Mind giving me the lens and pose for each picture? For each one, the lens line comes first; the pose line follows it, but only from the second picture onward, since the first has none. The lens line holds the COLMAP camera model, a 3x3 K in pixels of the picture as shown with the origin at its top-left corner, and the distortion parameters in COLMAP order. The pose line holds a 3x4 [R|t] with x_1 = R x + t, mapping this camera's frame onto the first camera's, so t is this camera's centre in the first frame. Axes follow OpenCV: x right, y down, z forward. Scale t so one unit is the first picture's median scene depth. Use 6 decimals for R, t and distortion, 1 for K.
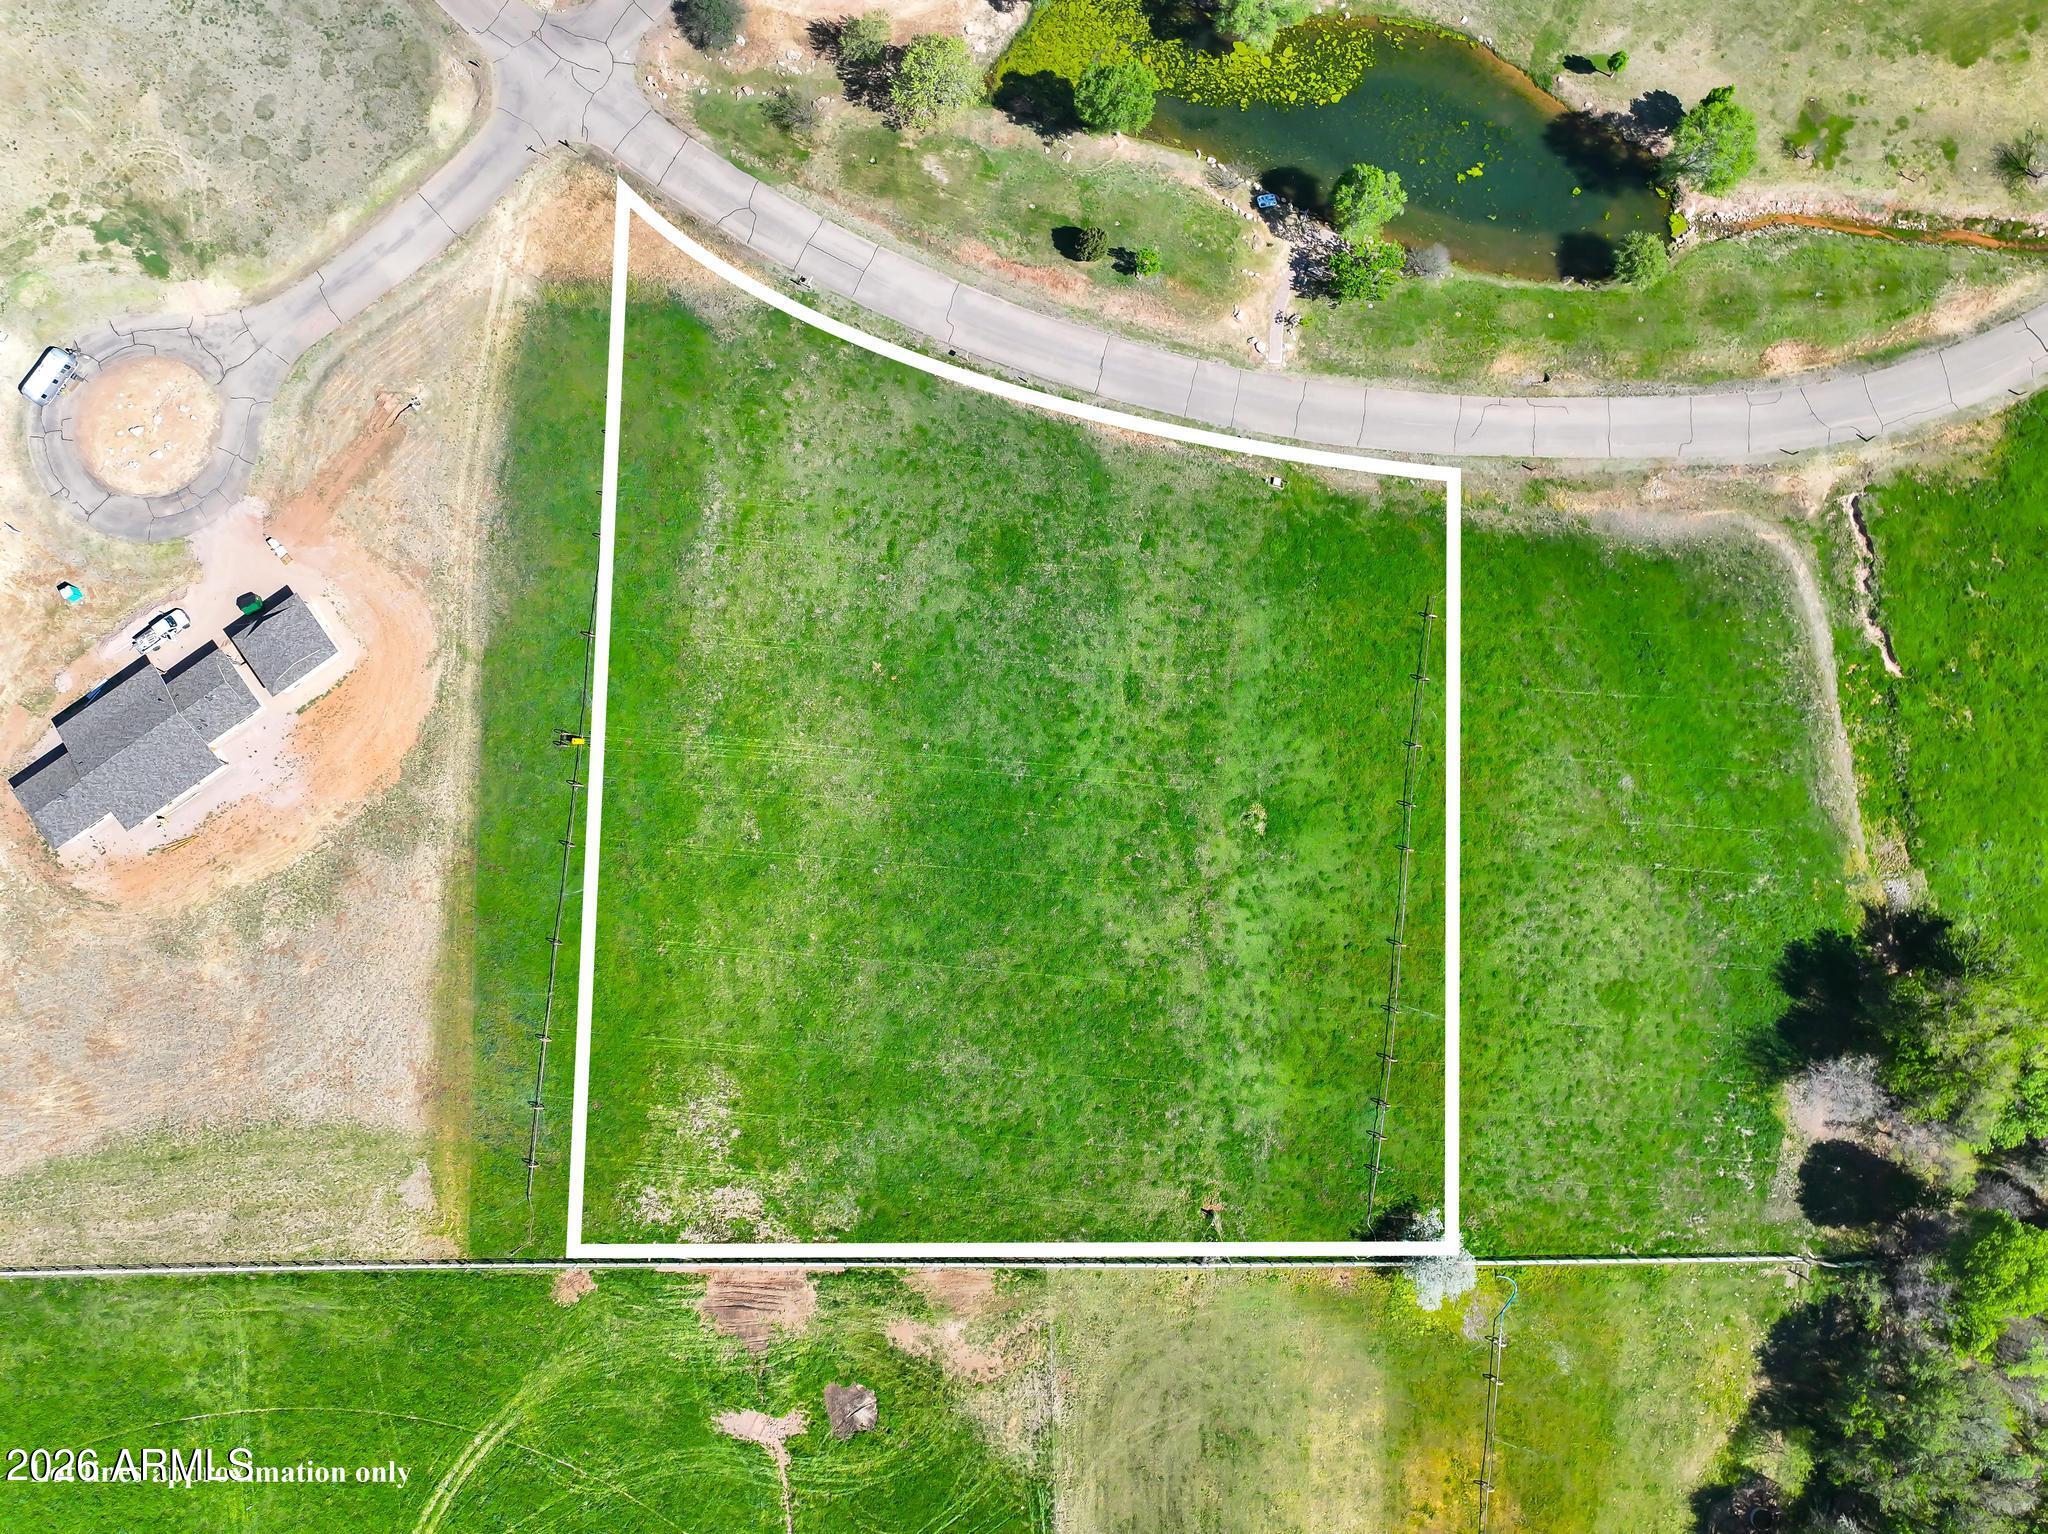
lens RADIAL K [[1450.3, 0, 1024.0], [0, 1450.3, 771.3], [0, 0, 1]] dist [-0.006815, 0.017303]
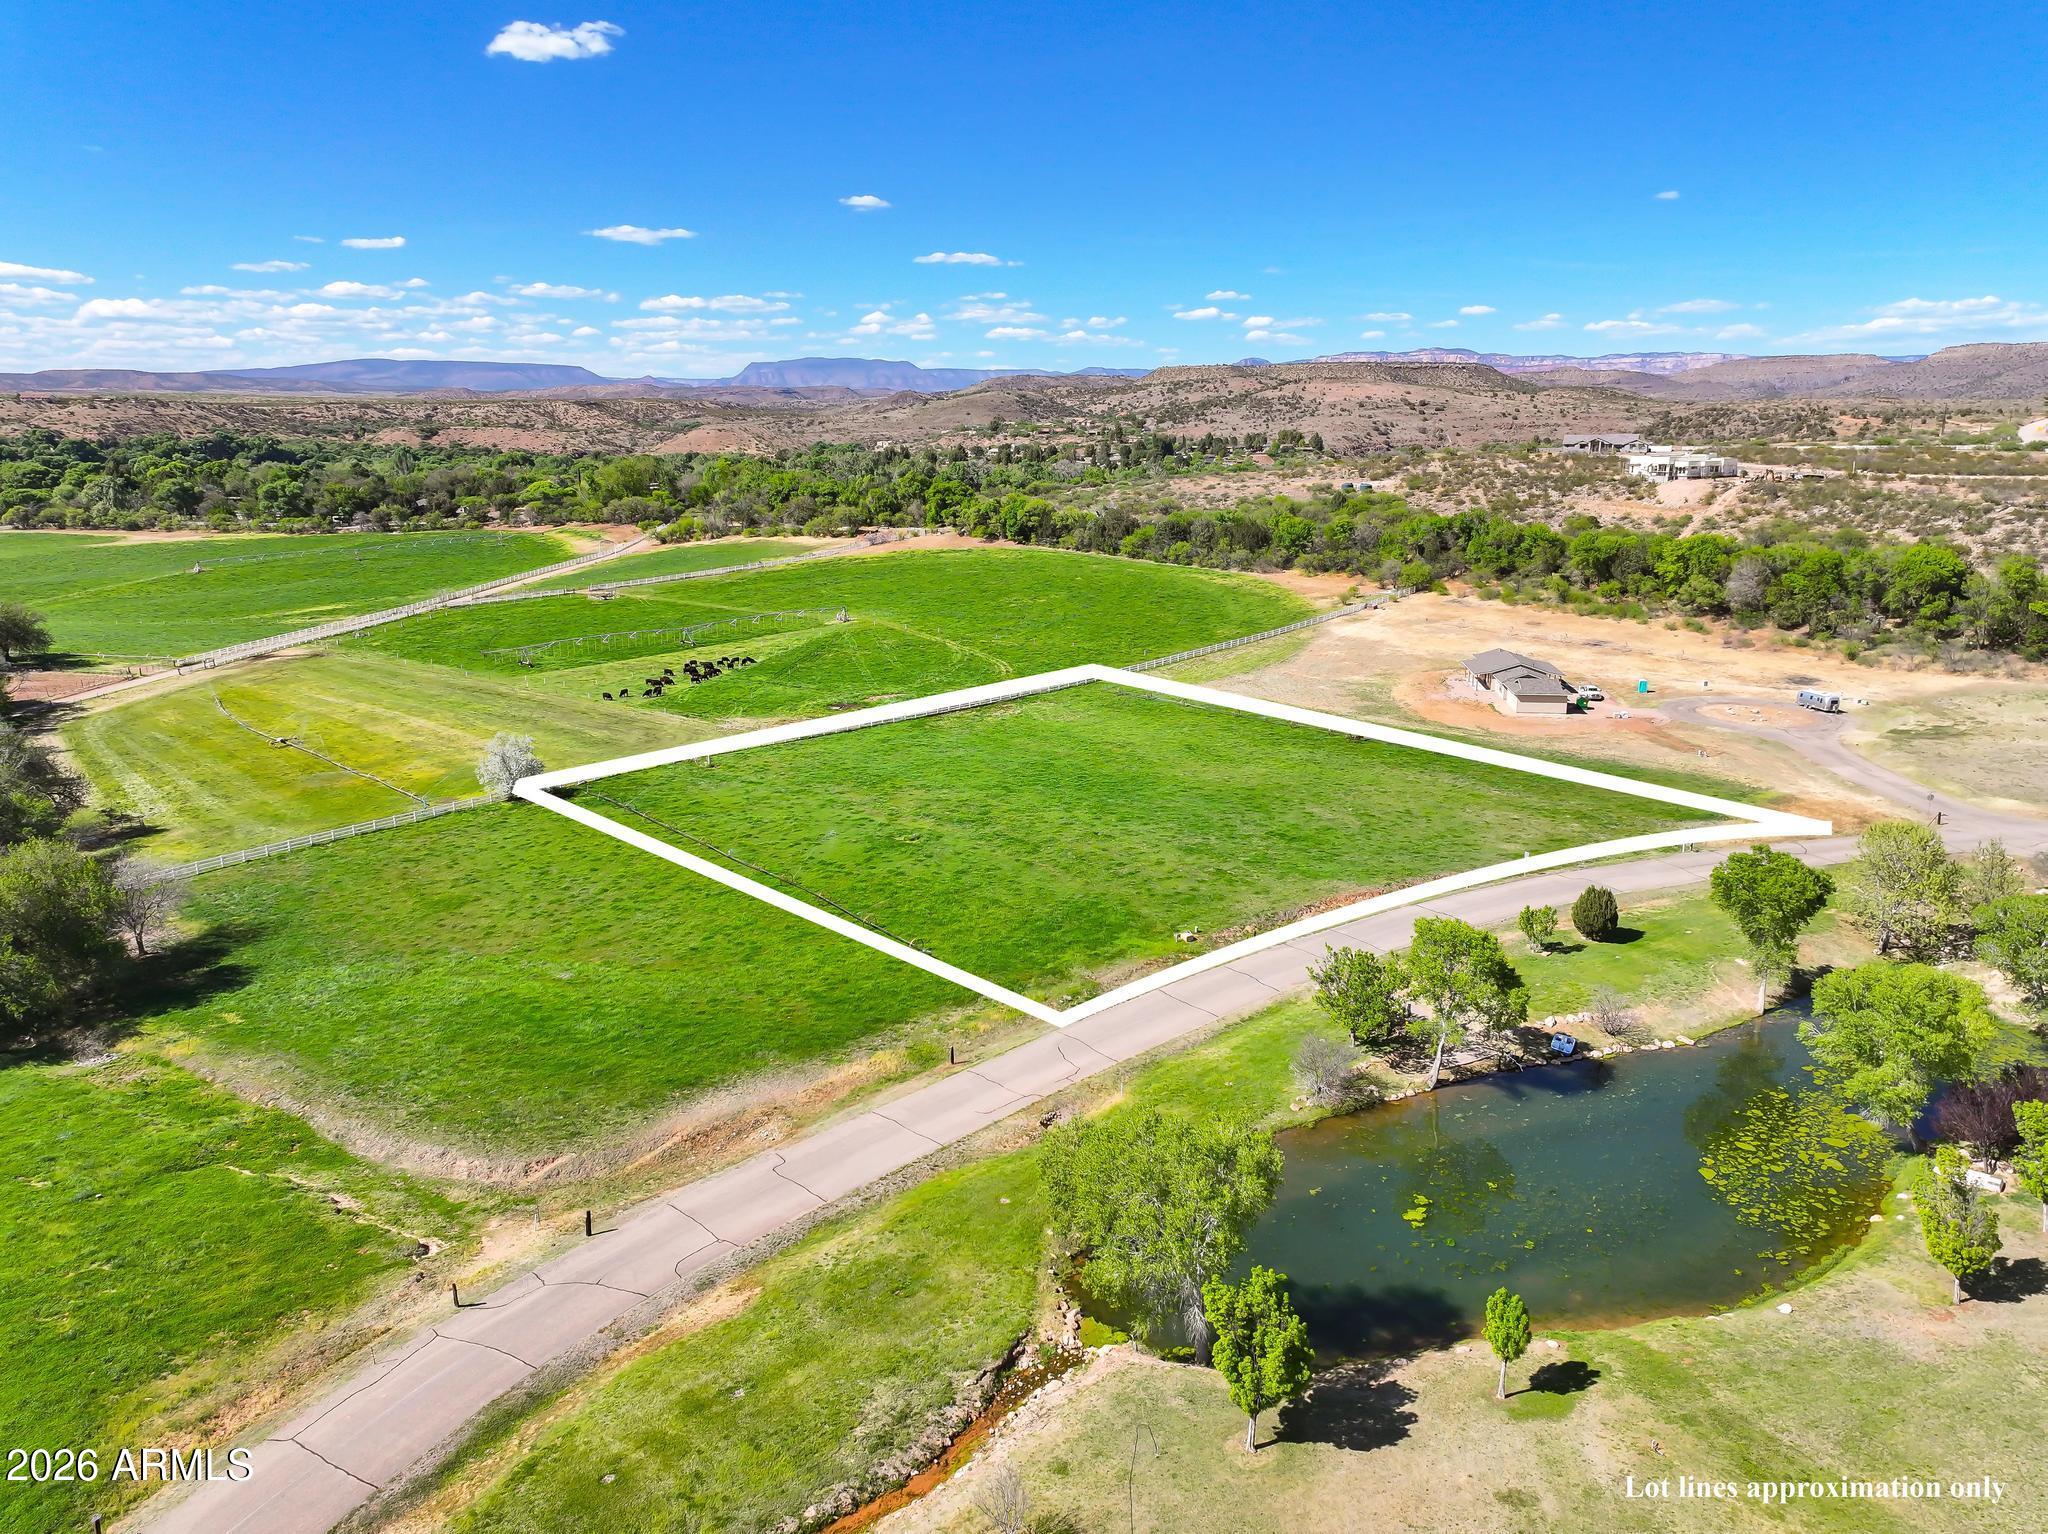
lens RADIAL K [[1450.3, 0, 1032.7], [0, 1450.3, 764.3], [0, 0, 1]] dist [-0.006815, 0.017303]
pose [[-0.683519, 0.176770, -0.708205, 0.746272], [-0.728541, -0.105322, 0.676857, -0.641048], [0.045058, 0.978601, 0.200774, 0.755324]]
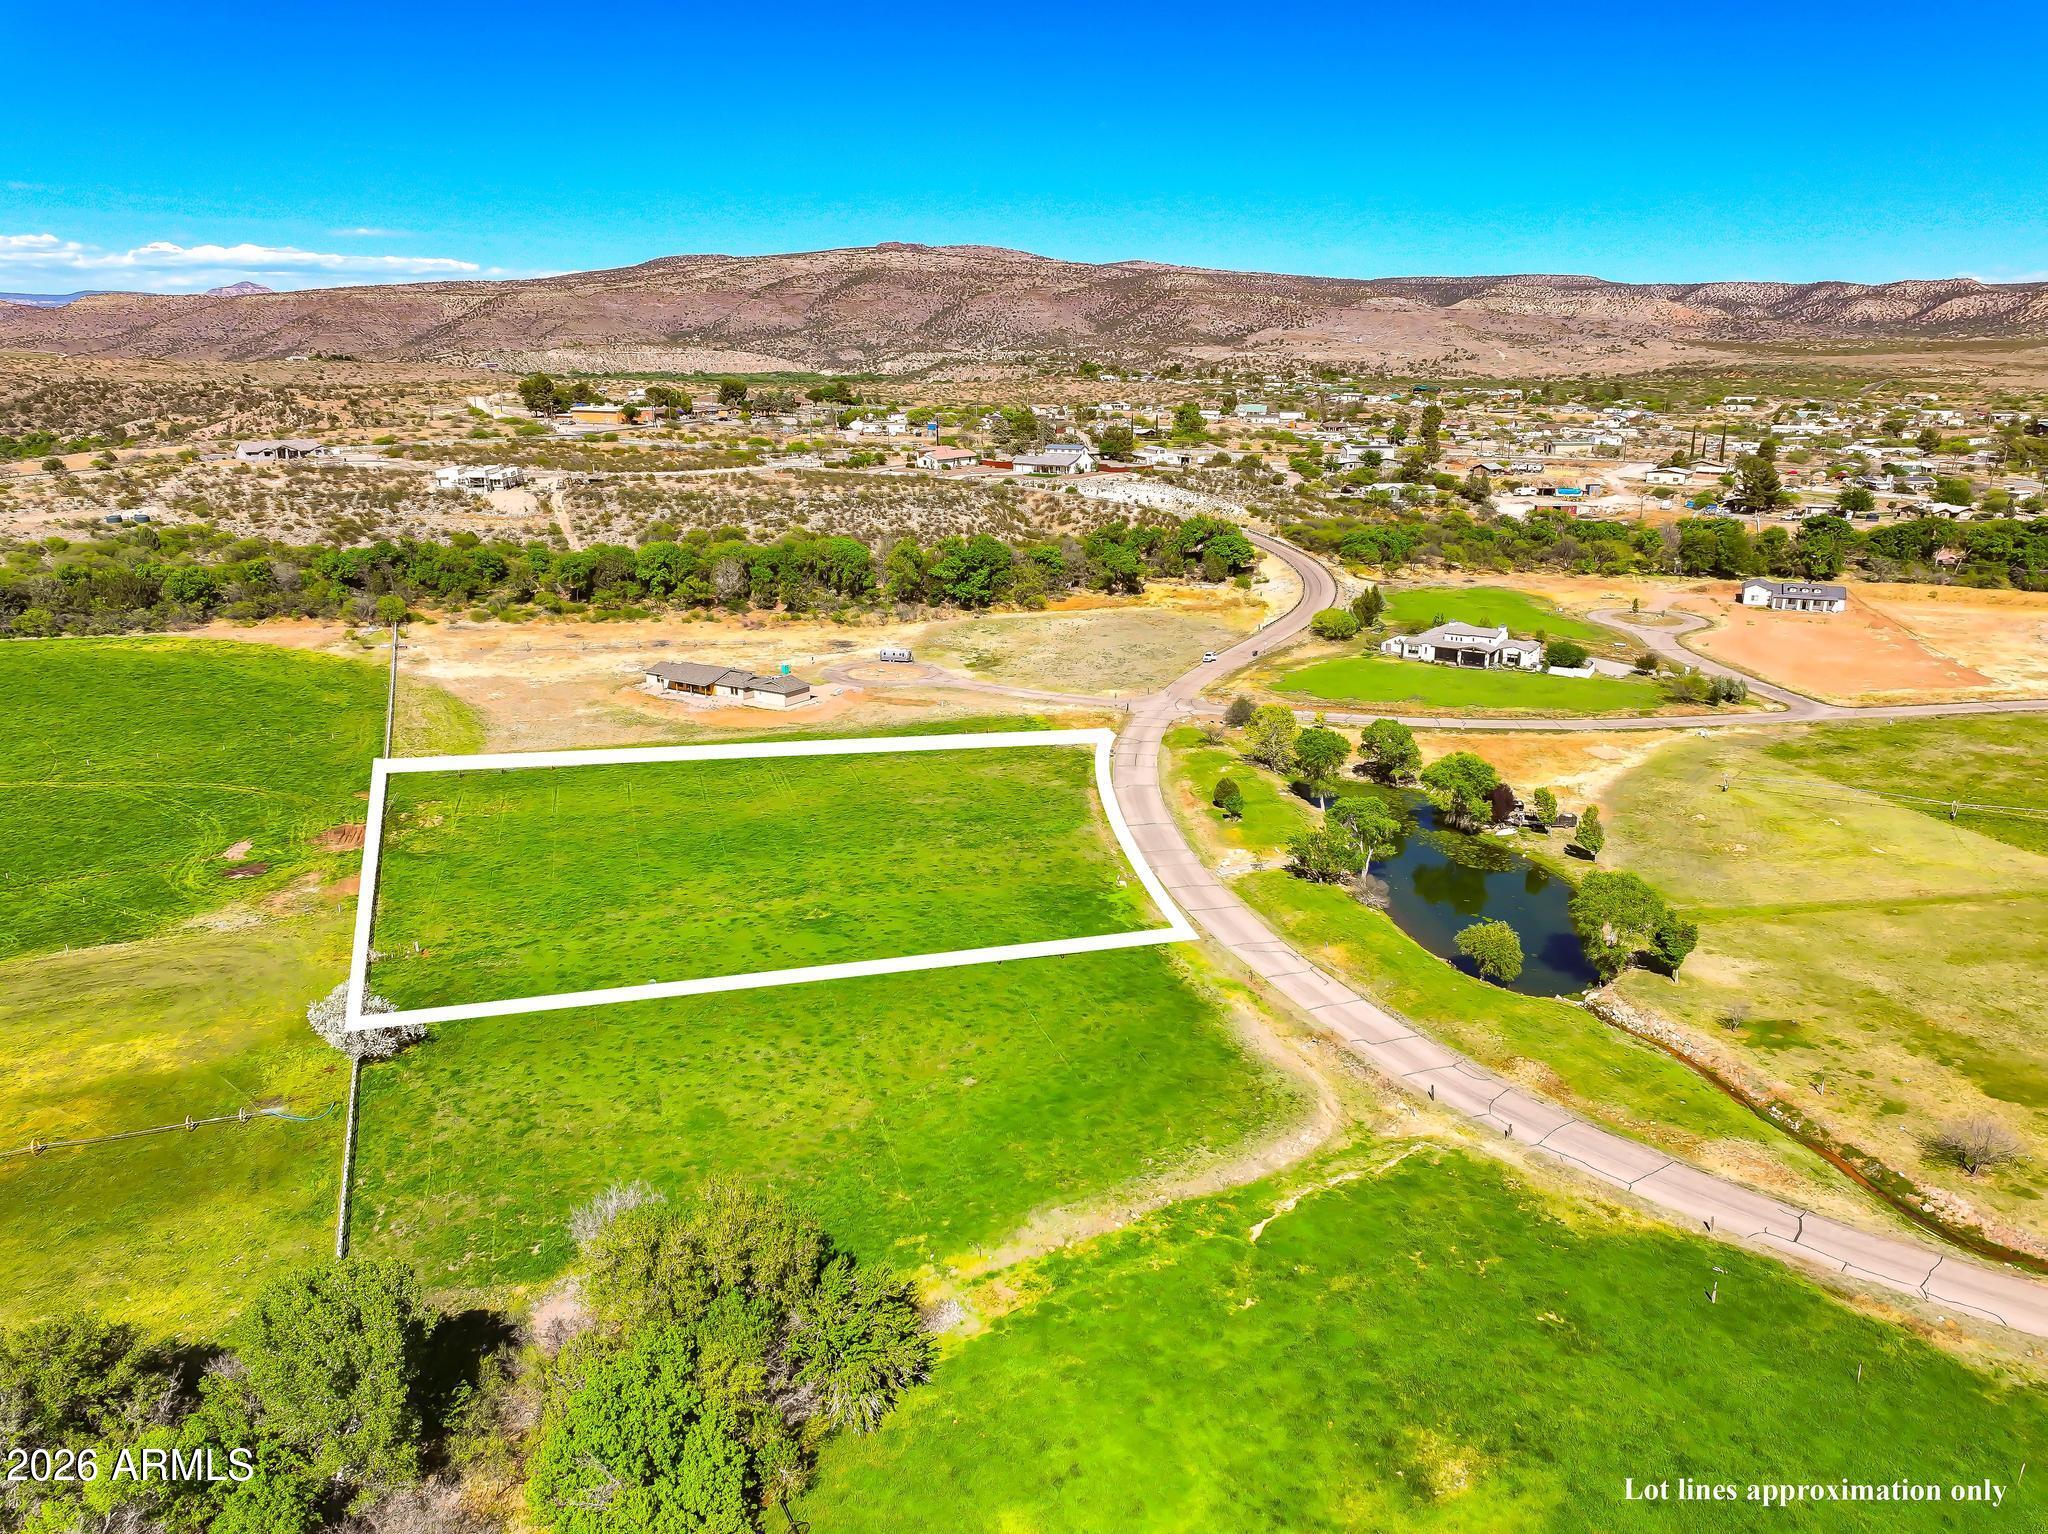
lens RADIAL K [[1450.3, 0, 1029.6], [0, 1450.3, 774.7], [0, 0, 1]] dist [-0.006815, 0.017303]
pose [[0.366347, 0.263068, -0.892516, 1.109609], [-0.929140, 0.154863, -0.335733, 0.223038], [0.049897, 0.952267, 0.301161, 0.583497]]
